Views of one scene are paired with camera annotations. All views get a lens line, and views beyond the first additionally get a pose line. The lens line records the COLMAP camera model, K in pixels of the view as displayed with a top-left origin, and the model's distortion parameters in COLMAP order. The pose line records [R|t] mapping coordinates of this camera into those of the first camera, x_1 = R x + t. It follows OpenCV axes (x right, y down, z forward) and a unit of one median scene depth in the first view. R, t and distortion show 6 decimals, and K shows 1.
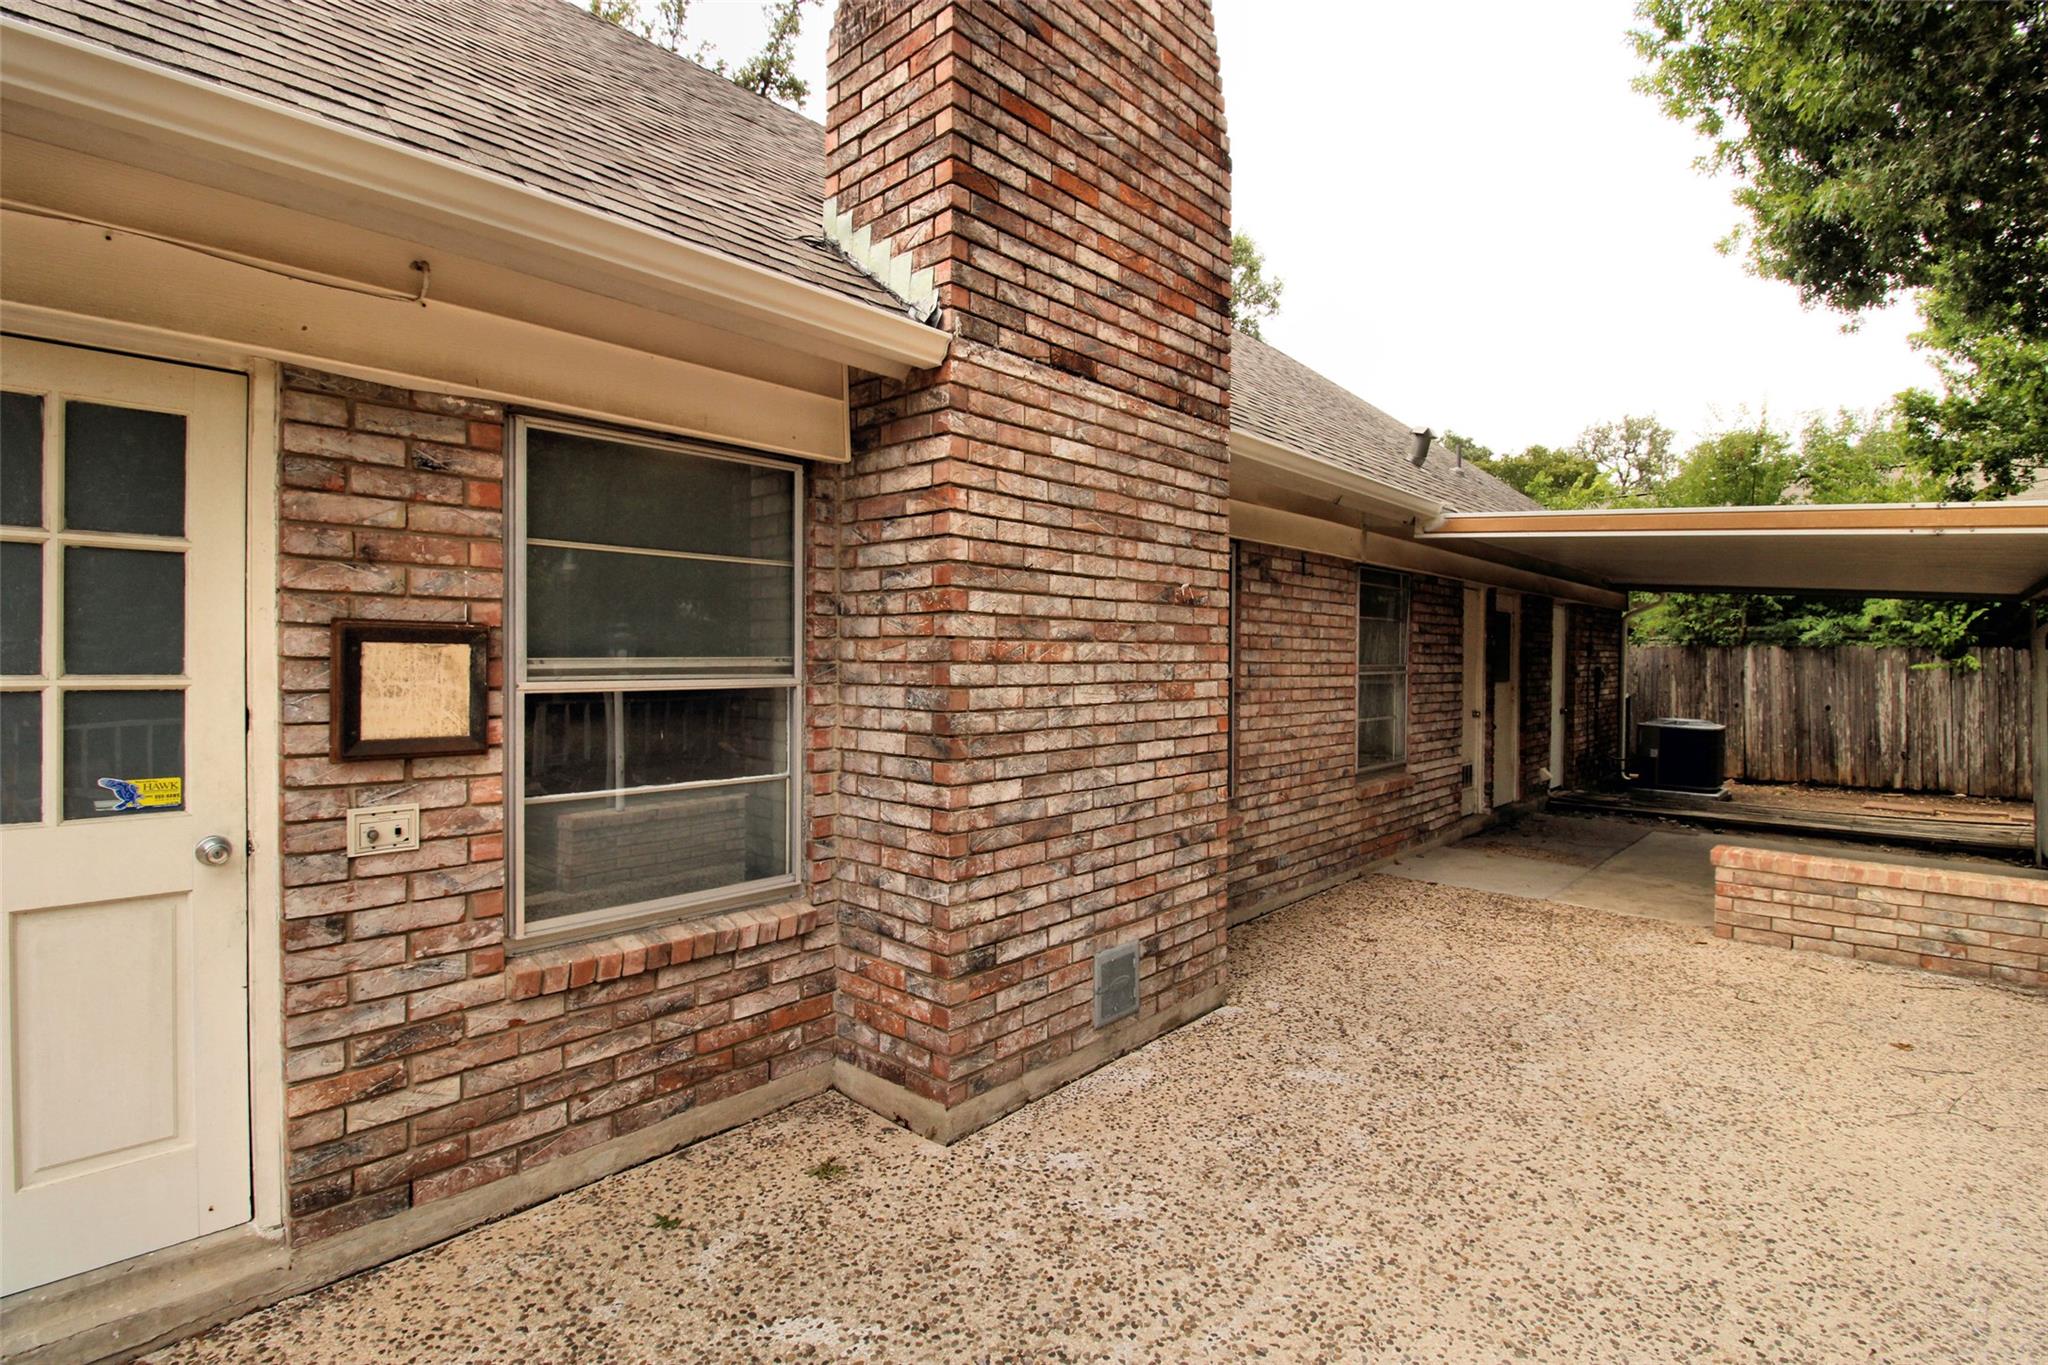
lens RADIAL K [[953.1, 0, 1029.5], [0, 953.1, 671.2], [0, 0, 1]] dist [-0.010293, -0.001078]
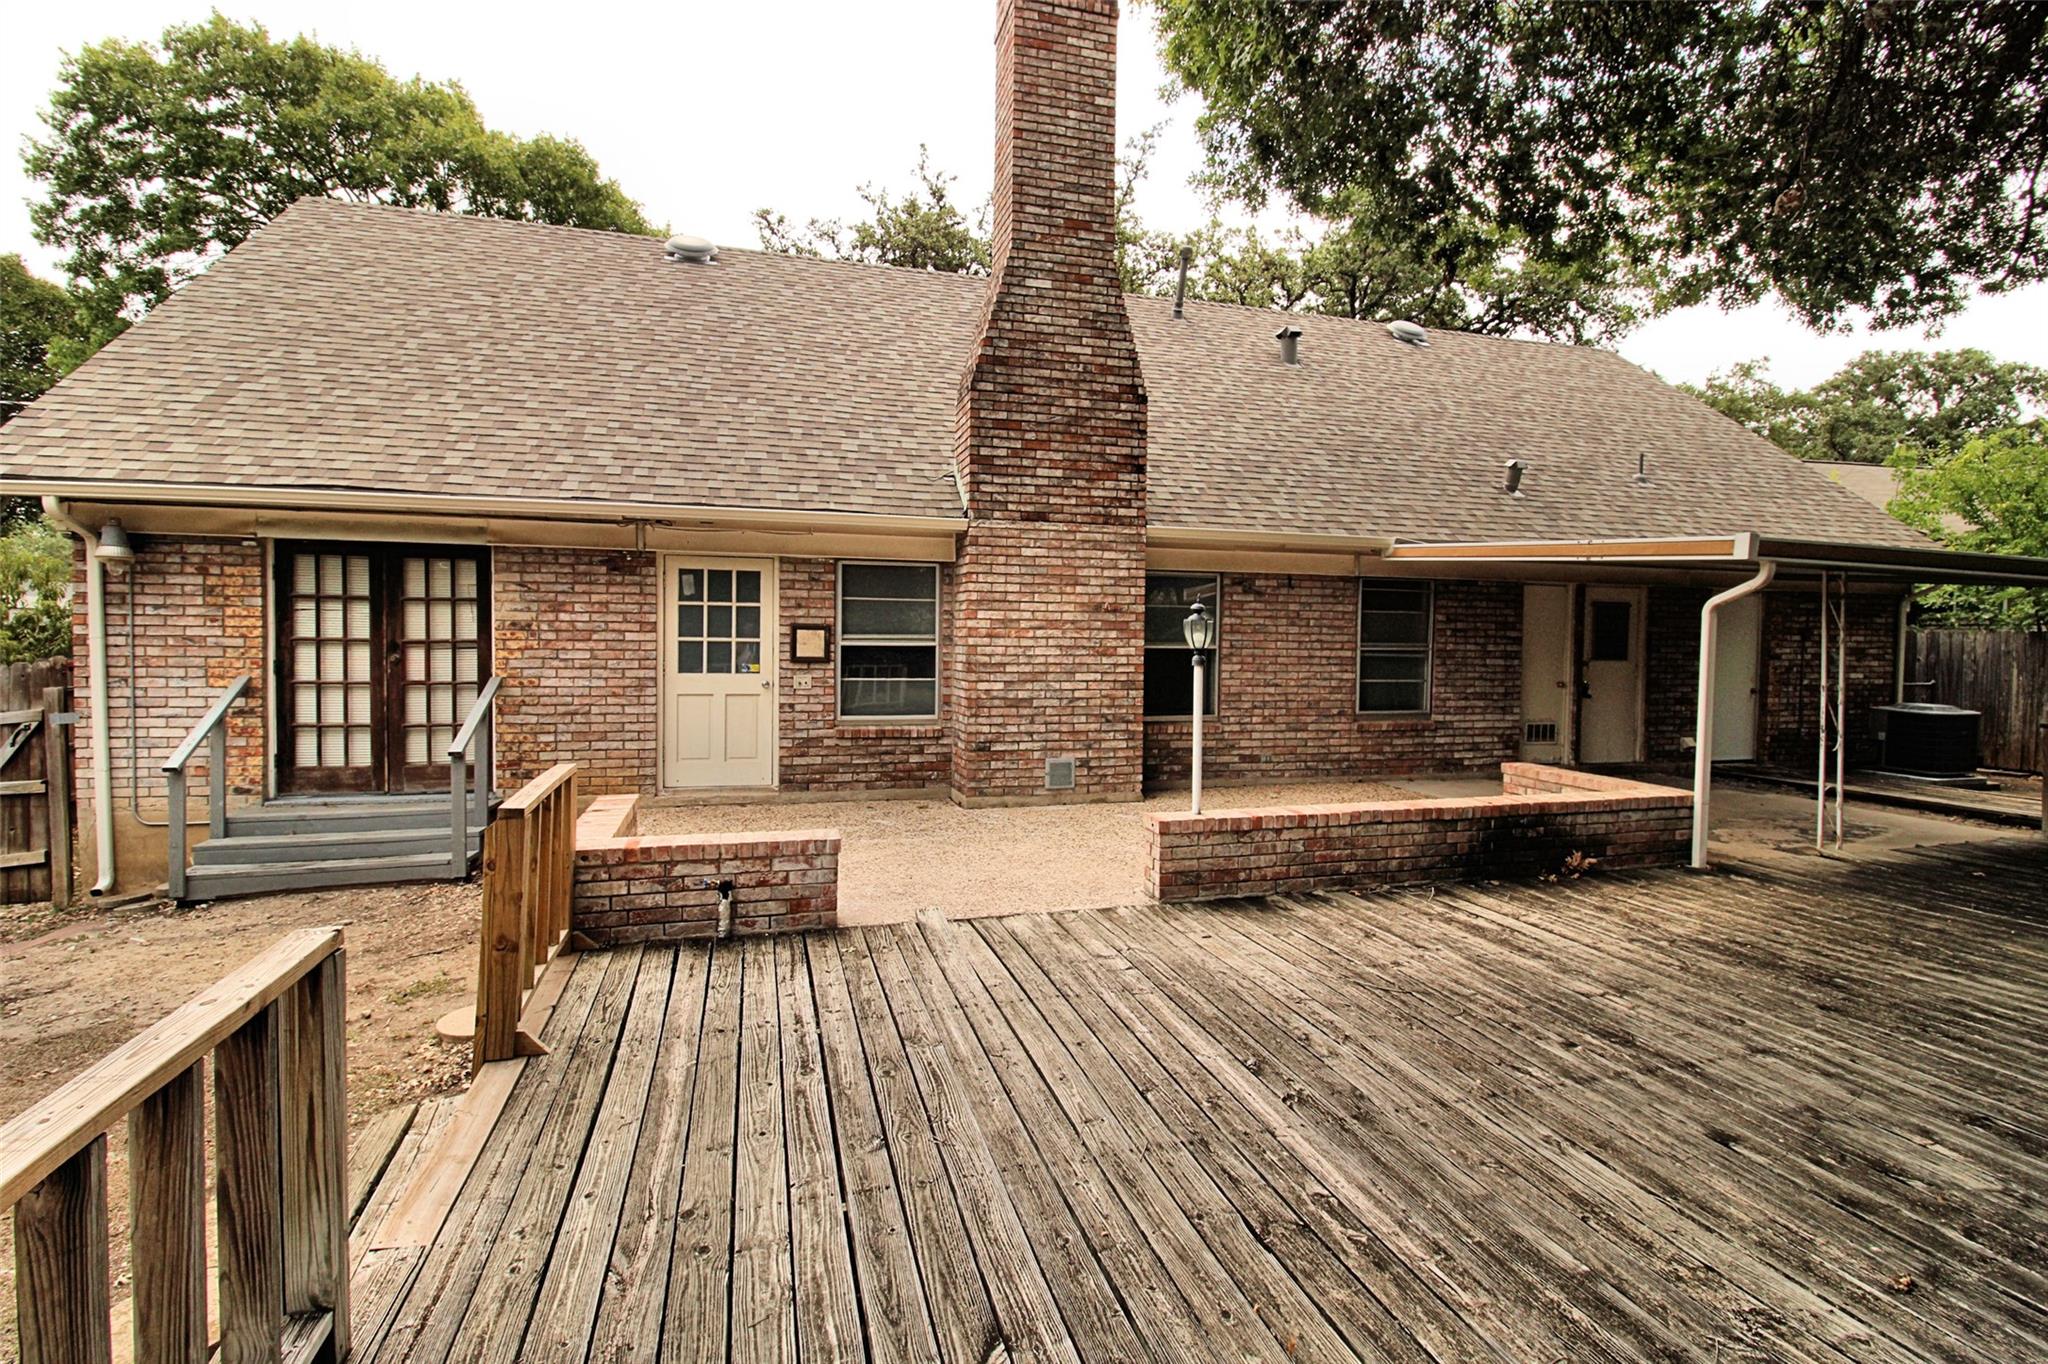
lens RADIAL K [[953.1, 0, 1021.5], [0, 953.1, 670.7], [0, 0, 1]] dist [-0.010293, -0.001078]
pose [[0.850850, 0.024198, -0.524852, 1.344161], [-0.014511, 0.999640, 0.022564, 0.021668], [0.525209, -0.011583, 0.850895, -1.144948]]
